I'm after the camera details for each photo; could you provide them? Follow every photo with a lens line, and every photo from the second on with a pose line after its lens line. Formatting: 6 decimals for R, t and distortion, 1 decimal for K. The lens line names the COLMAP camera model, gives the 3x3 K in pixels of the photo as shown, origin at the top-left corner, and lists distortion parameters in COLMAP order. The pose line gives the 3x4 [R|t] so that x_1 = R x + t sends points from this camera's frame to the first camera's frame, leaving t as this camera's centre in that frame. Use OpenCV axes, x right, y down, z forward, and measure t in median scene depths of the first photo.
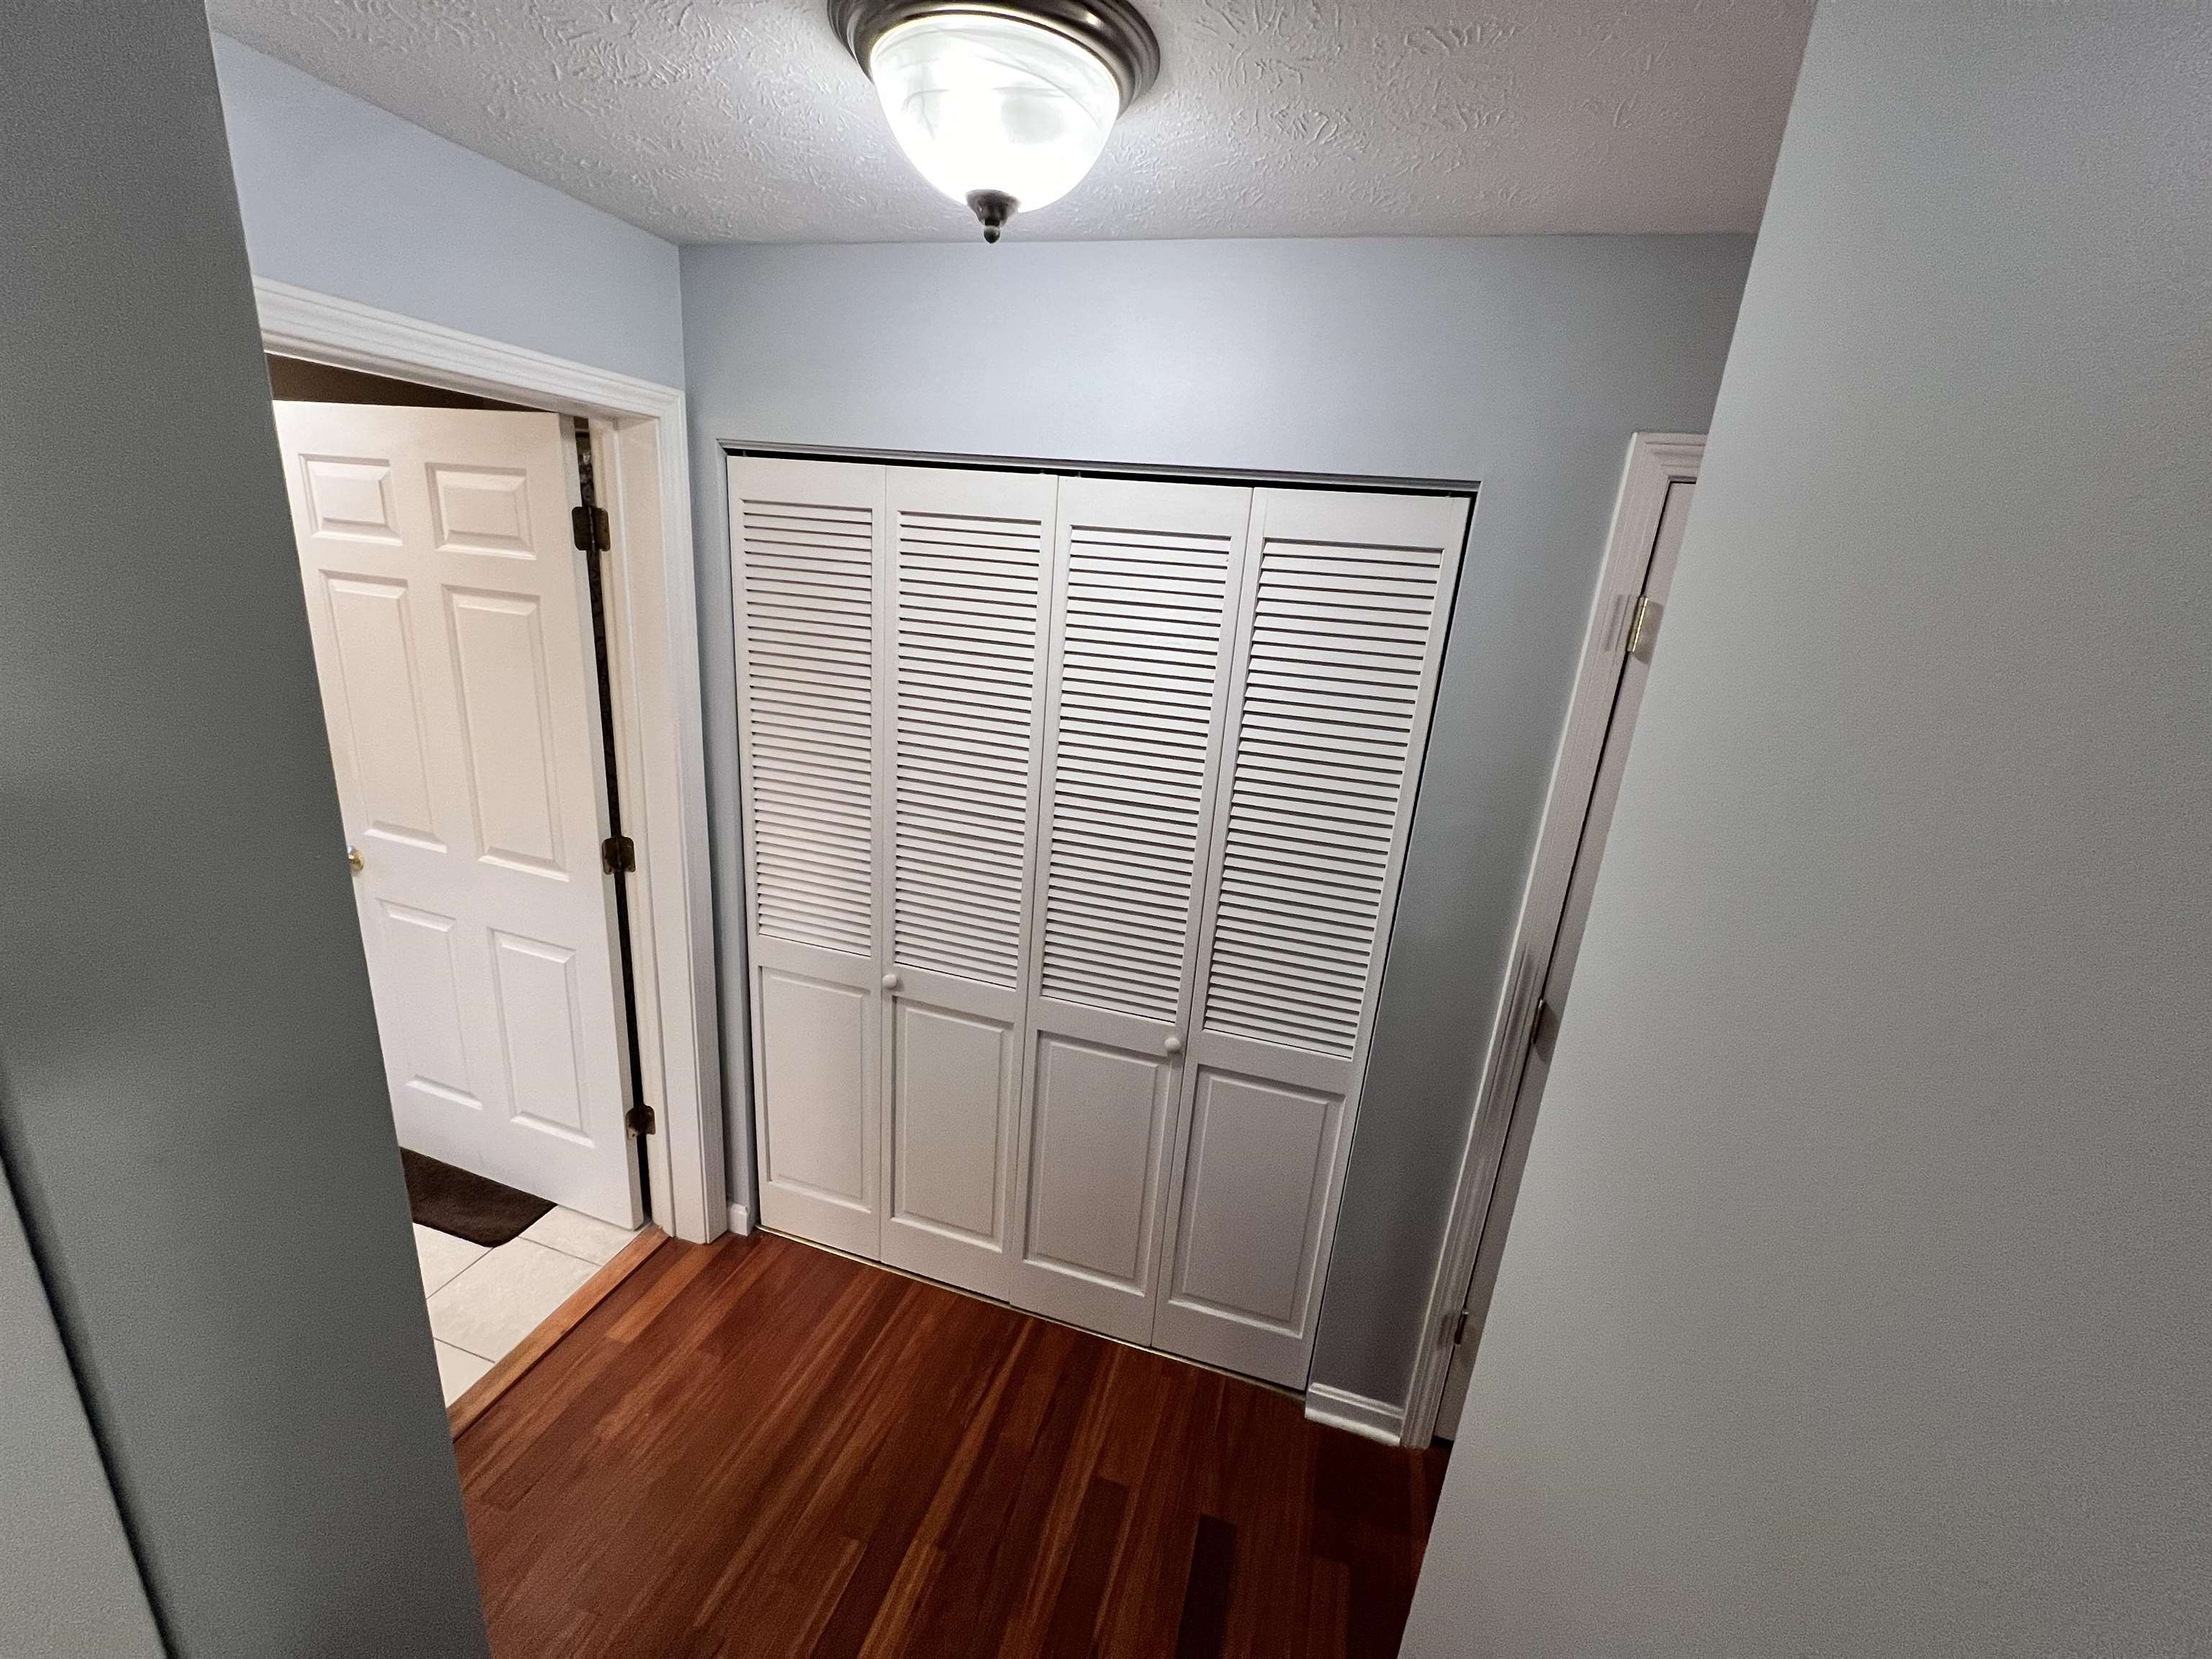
lens RADIAL K [[885.4, 0, 1104.1], [0, 885.4, 825.3], [0, 0, 1]] dist [-0.003029, 0.000663]
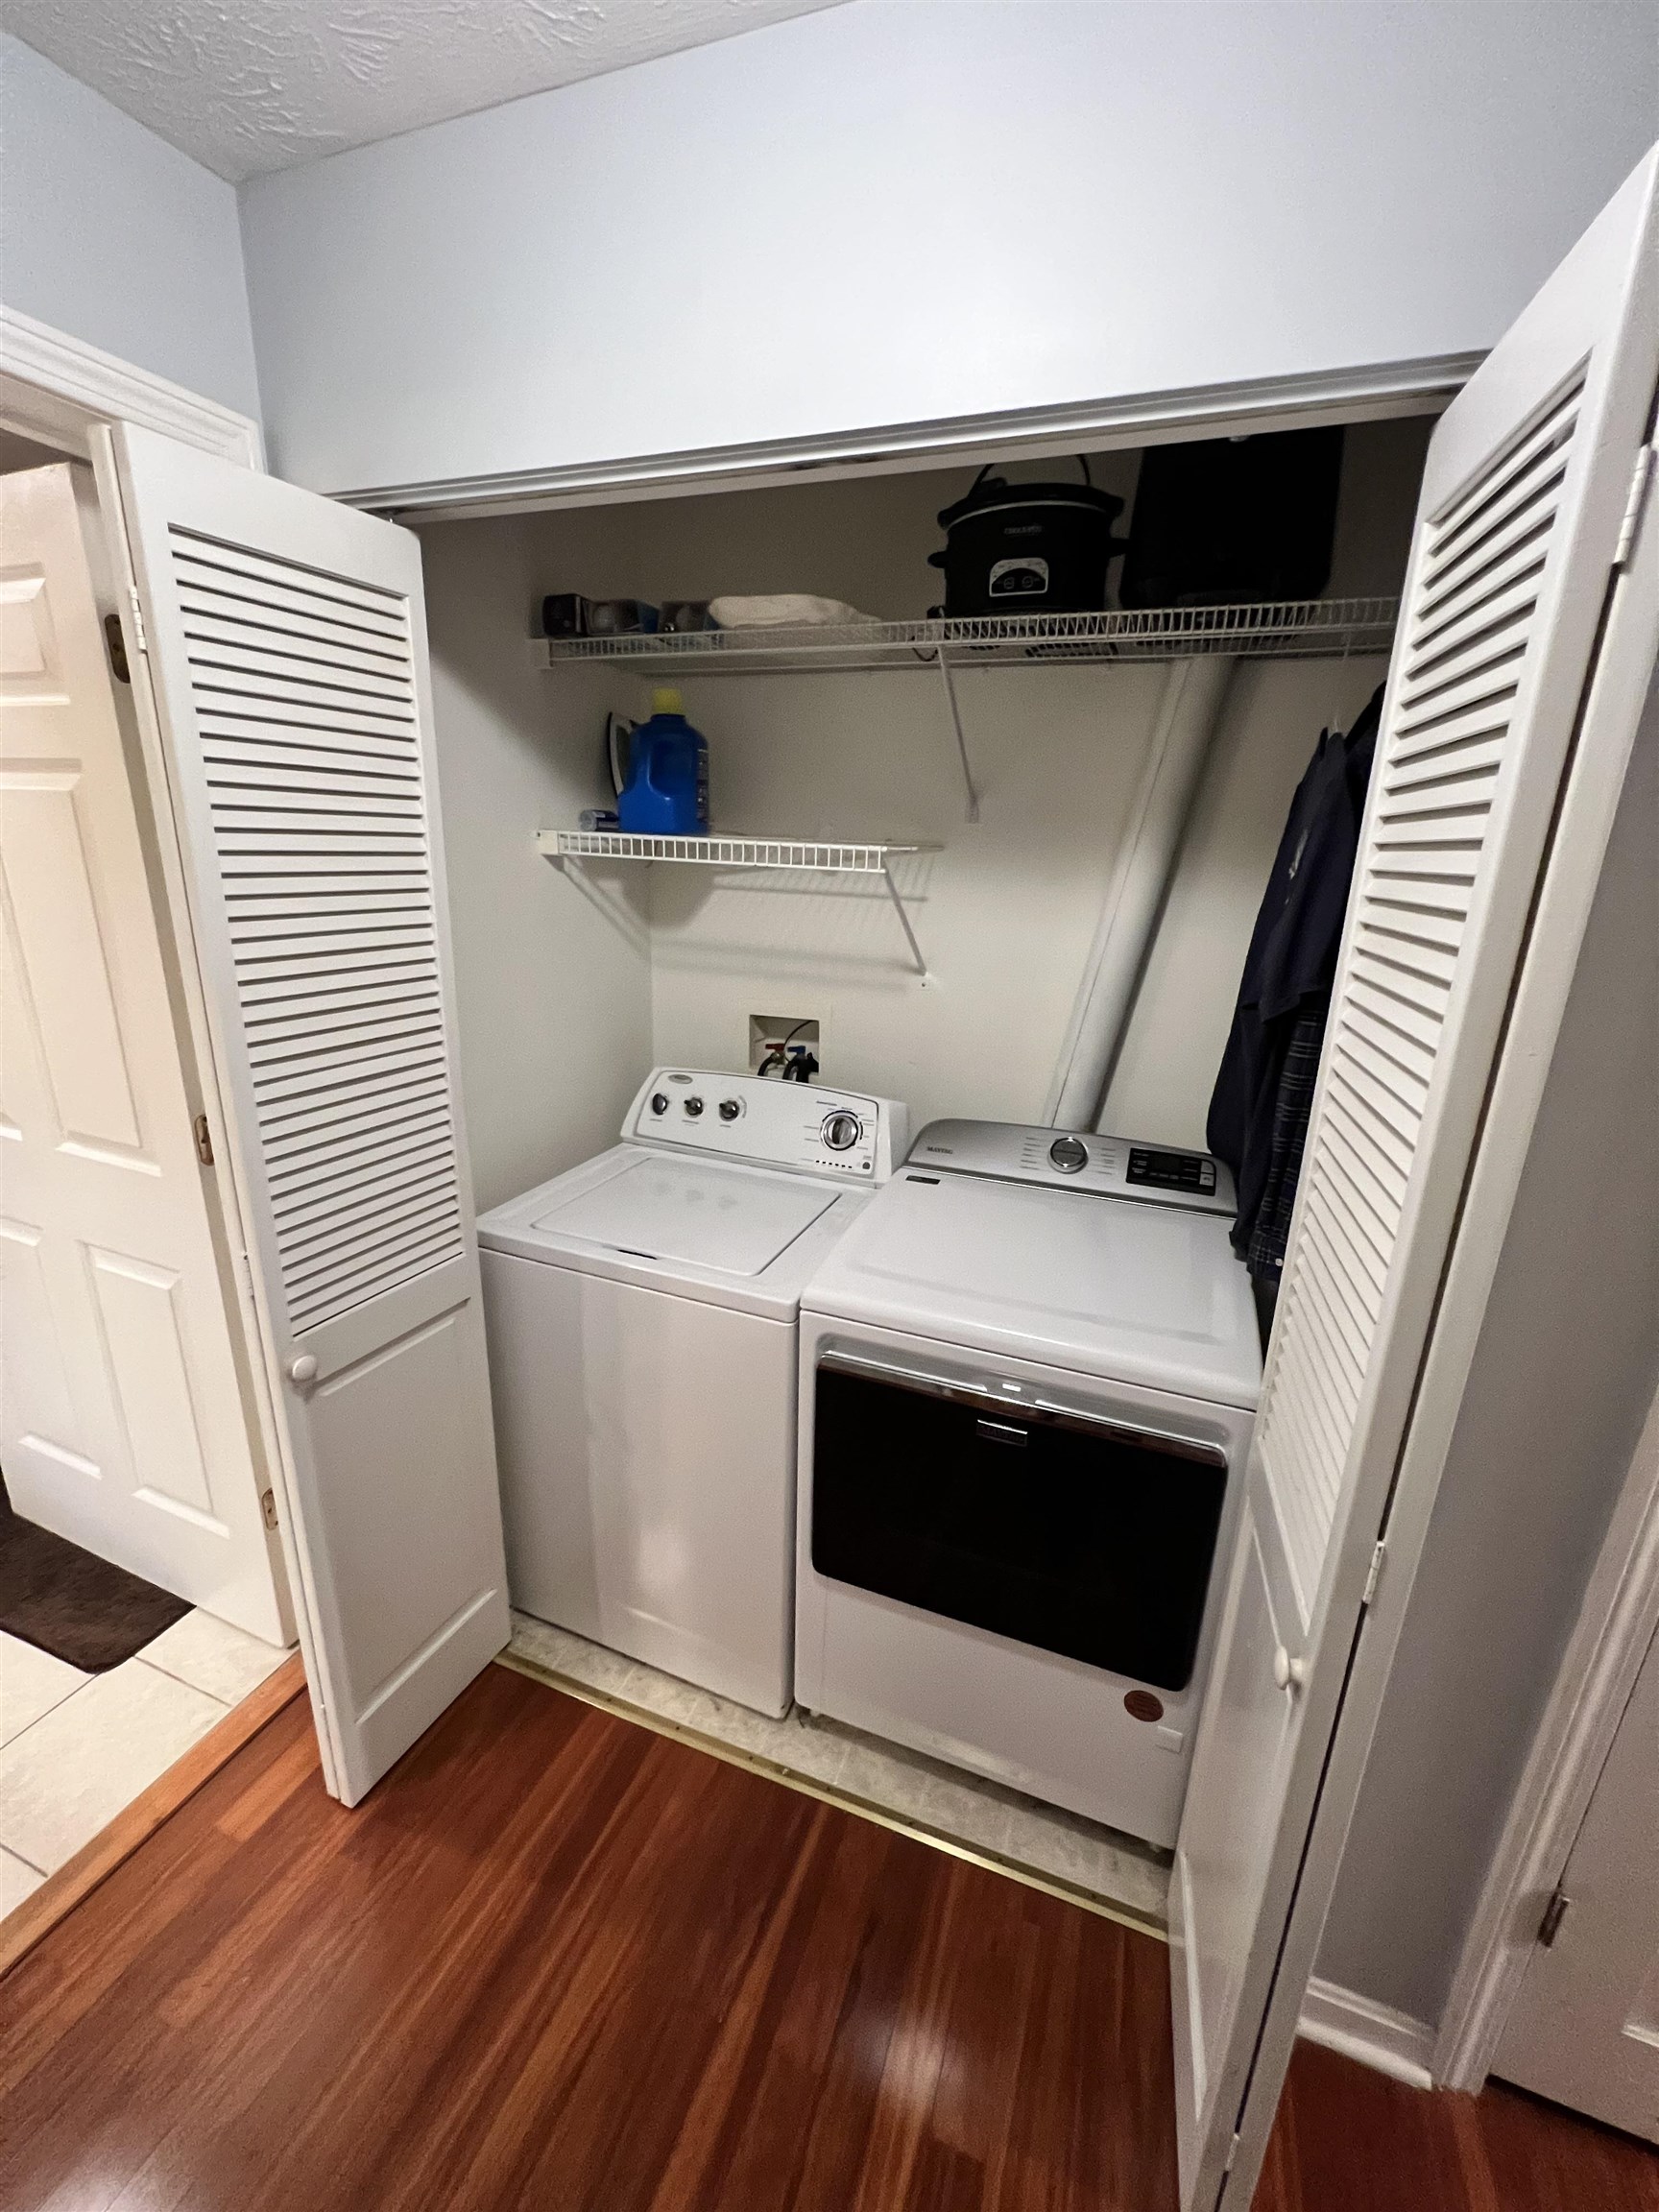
lens RADIAL K [[885.4, 0, 832.5], [0, 885.4, 1104.9], [0, 0, 1]] dist [-0.003029, 0.000663]
pose [[0.996216, -0.024016, -0.083533, -0.007022], [0.023153, 0.999668, -0.011294, 0.027603], [0.083777, 0.009317, 0.996441, 0.342735]]
